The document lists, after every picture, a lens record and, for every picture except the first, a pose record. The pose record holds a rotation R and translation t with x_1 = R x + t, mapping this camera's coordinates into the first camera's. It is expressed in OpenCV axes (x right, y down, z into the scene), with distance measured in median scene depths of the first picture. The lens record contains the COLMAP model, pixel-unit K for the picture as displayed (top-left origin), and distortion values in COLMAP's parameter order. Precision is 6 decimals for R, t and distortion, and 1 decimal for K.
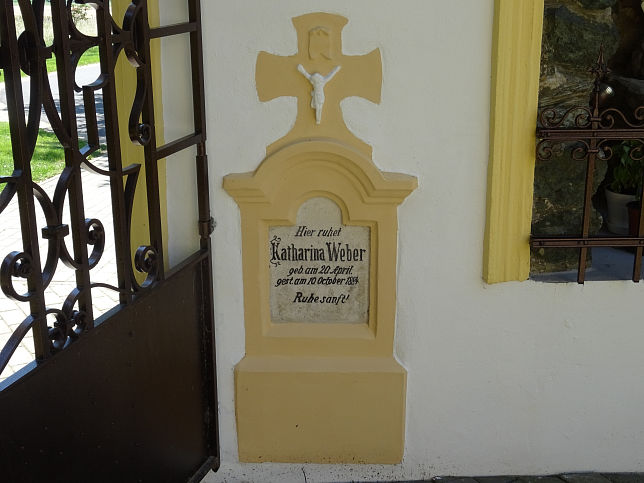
lens RADIAL K [[886.8, 0, 322.0], [0, 886.8, 241.5], [0, 0, 1]] dist [-0.003575, -0.001296]
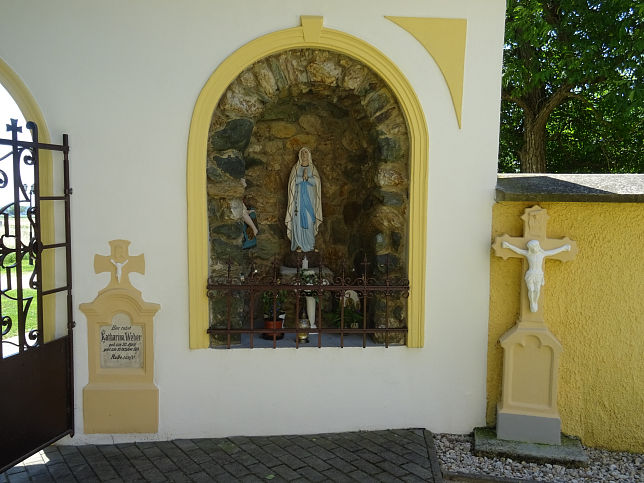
lens RADIAL K [[565.3, 0, 322.0], [0, 565.3, 241.5], [0, 0, 1]] dist [0.002204, -0.000014]
pose [[0.997357, 0.011763, 0.071694, 0.433336], [0.004790, 0.974015, -0.226434, 0.112540], [-0.072495, 0.226179, 0.971384, -0.588431]]
